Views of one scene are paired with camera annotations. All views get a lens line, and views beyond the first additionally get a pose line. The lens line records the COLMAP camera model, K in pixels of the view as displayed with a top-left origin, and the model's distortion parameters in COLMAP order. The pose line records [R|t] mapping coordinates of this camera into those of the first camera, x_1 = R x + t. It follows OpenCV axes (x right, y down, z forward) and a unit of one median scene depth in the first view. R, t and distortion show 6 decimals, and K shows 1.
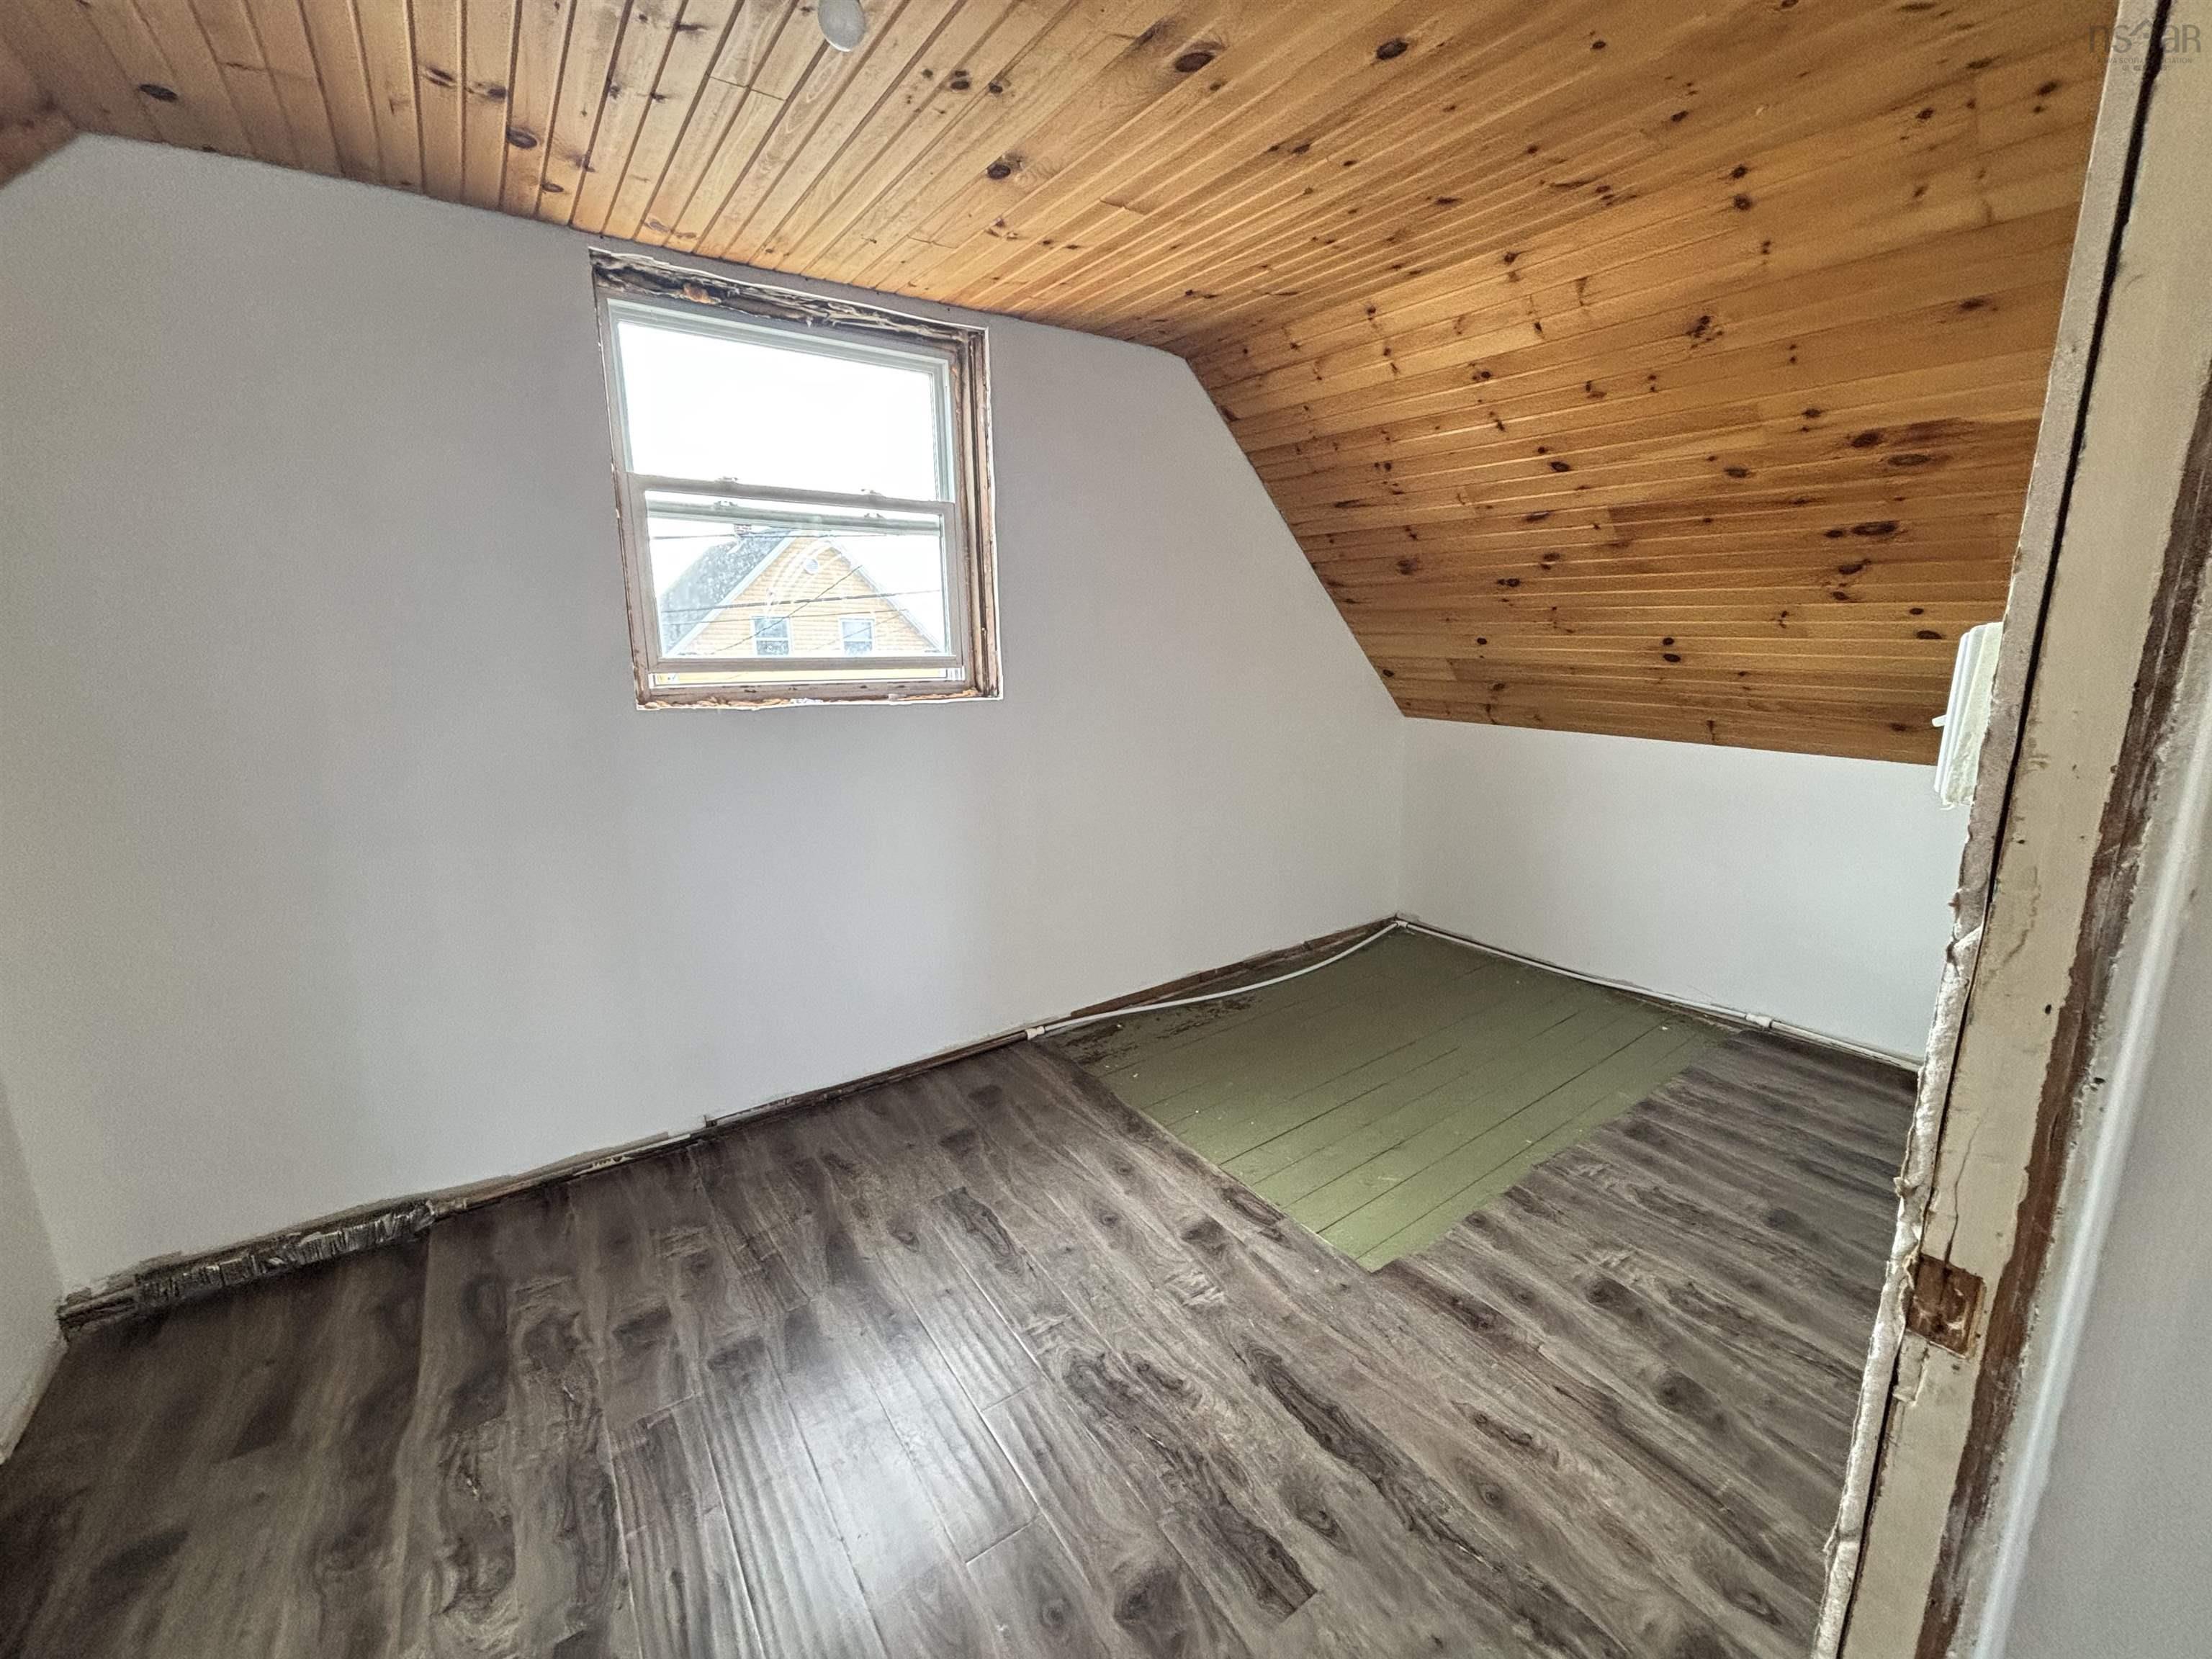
lens RADIAL K [[900.6, 0, 1108.2], [0, 900.6, 829.4], [0, 0, 1]] dist [-0.000179, 0.000308]
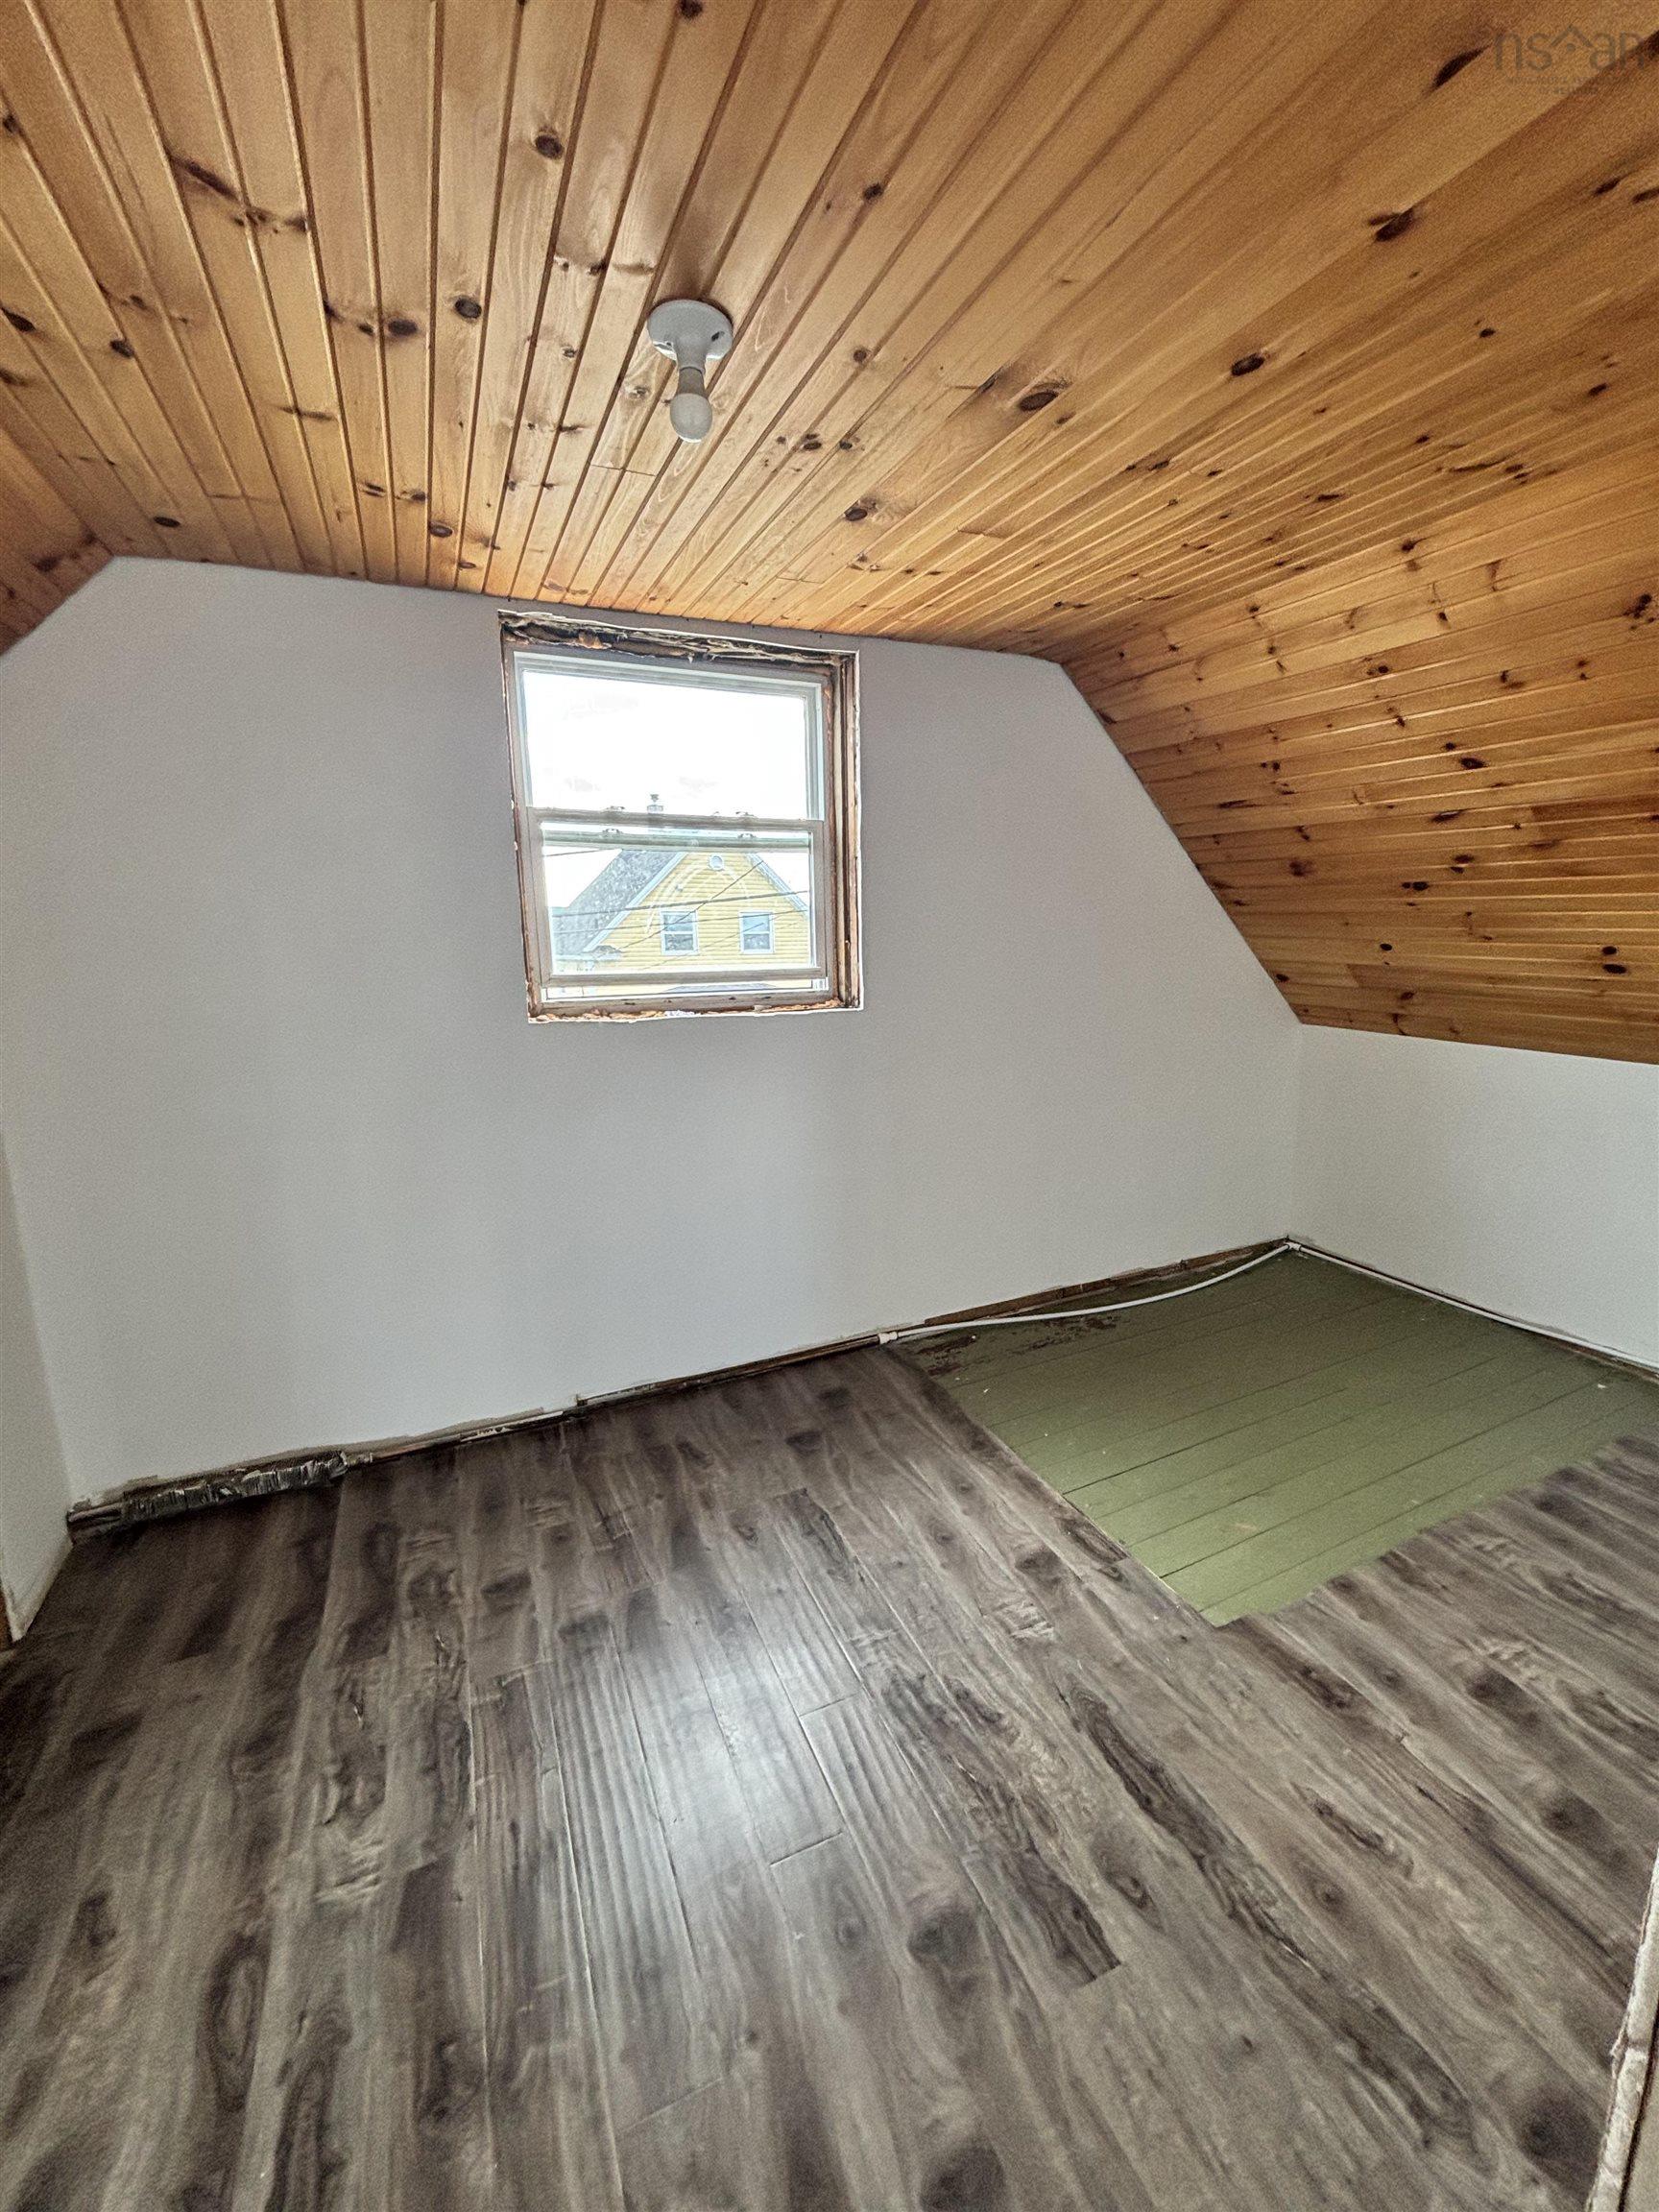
lens RADIAL K [[900.6, 0, 829.1], [0, 900.6, 1105.4], [0, 0, 1]] dist [-0.000179, 0.000308]
pose [[0.981831, 0.027649, -0.187734, 0.052137], [-0.029898, 0.999511, -0.009160, -0.034249], [0.187389, 0.014607, 0.982177, -0.012741]]
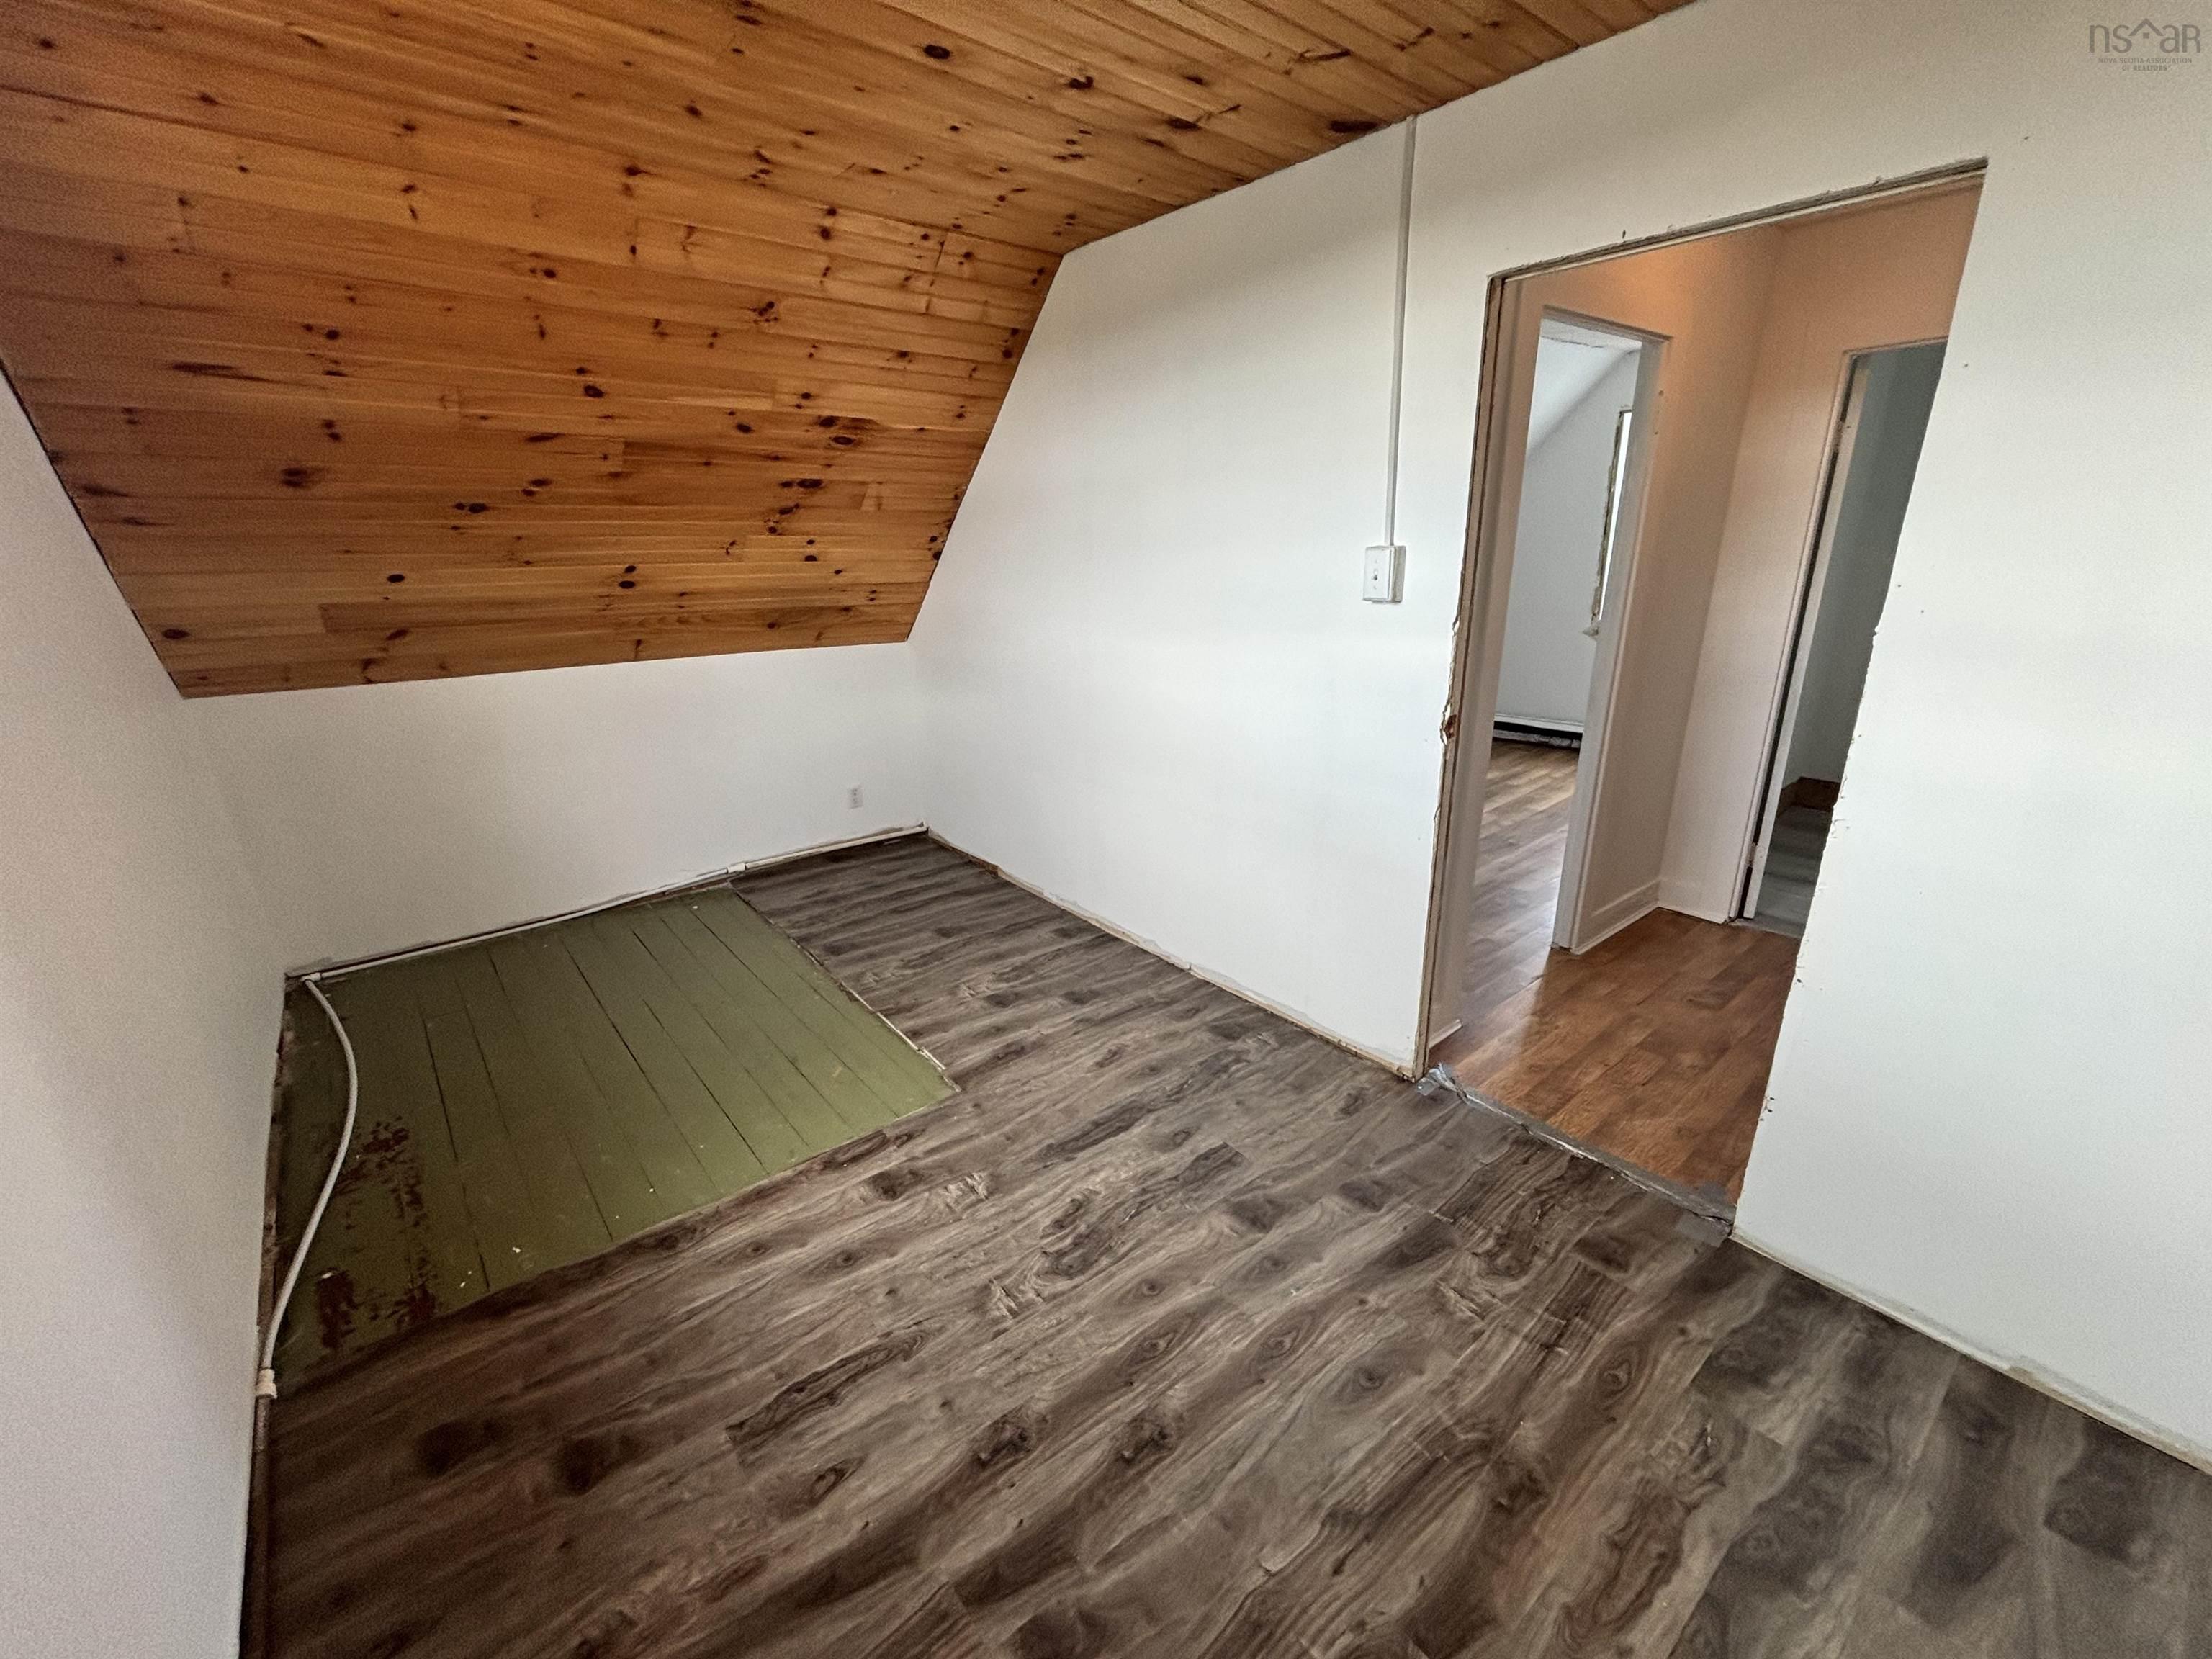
lens RADIAL K [[900.6, 0, 1111.1], [0, 900.6, 826.4], [0, 0, 1]] dist [-0.000179, 0.000308]
pose [[-0.075784, -0.298201, 0.951490, -0.735950], [0.232490, 0.922649, 0.307680, -0.160156], [-0.969642, 0.244529, -0.000594, 0.673678]]
